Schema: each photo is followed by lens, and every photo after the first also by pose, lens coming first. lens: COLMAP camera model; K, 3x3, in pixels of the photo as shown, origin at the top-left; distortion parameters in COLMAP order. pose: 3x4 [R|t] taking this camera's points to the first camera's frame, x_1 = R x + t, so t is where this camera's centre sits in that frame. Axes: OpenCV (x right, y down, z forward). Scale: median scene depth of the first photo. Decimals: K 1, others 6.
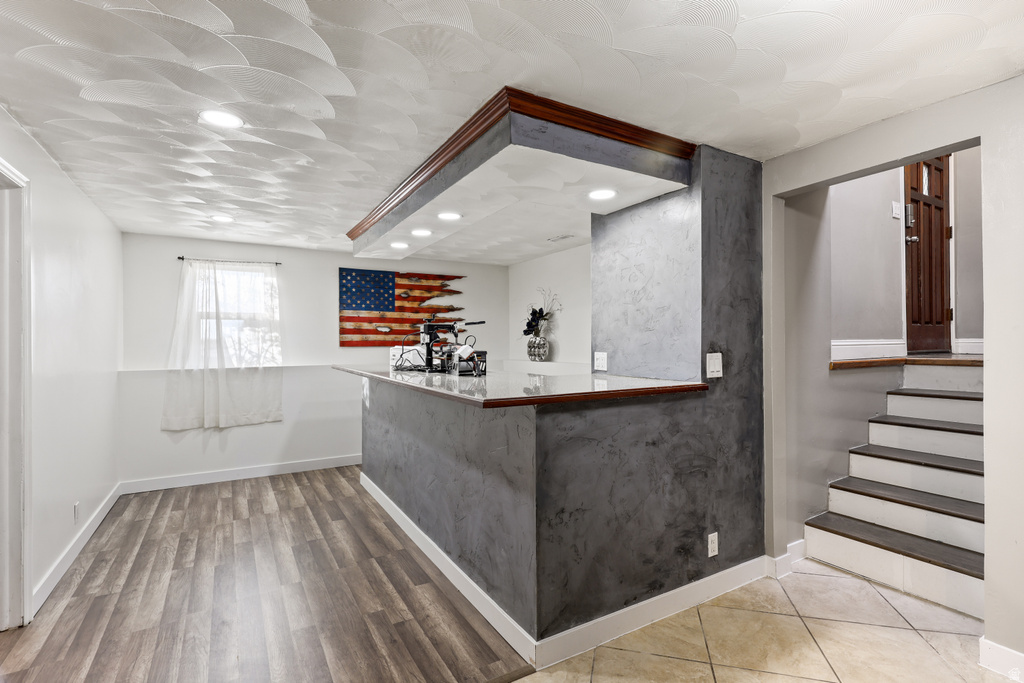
lens RADIAL K [[484.7, 0, 515.4], [0, 484.7, 342.8], [0, 0, 1]] dist [0.000943, 0.000599]
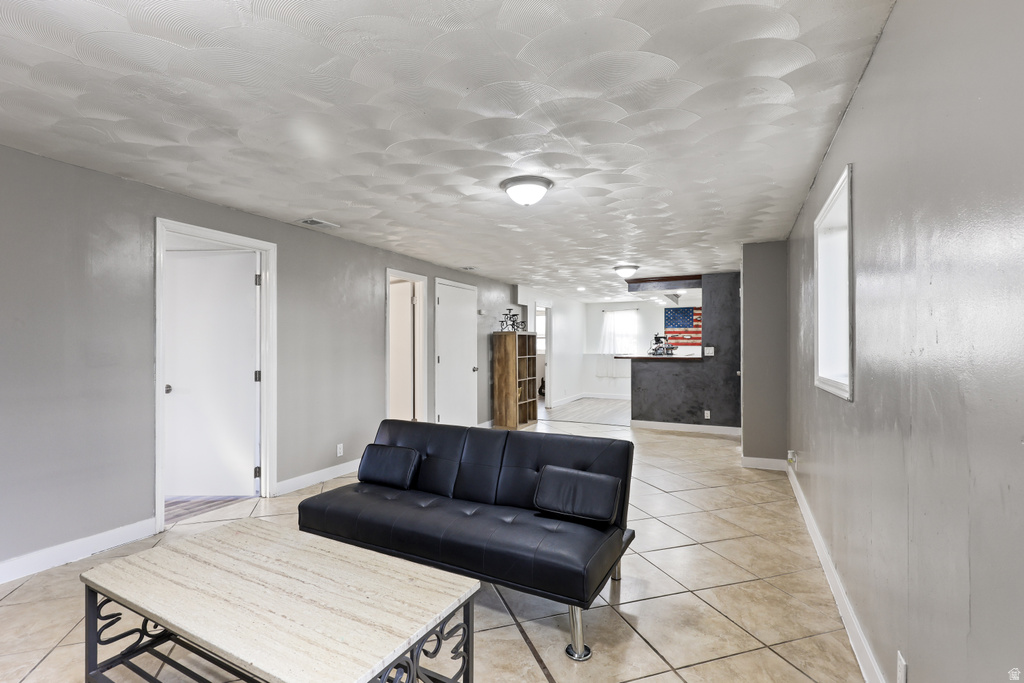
lens RADIAL K [[457.0, 0, 507.1], [0, 457.0, 343.6], [0, 0, 1]] dist [-0.000114, -0.000001]
pose [[0.551961, -0.000481, -0.833870, 1.833163], [-0.001471, 0.999998, -0.001550, 0.006574], [0.833869, 0.002082, 0.551959, -1.335222]]
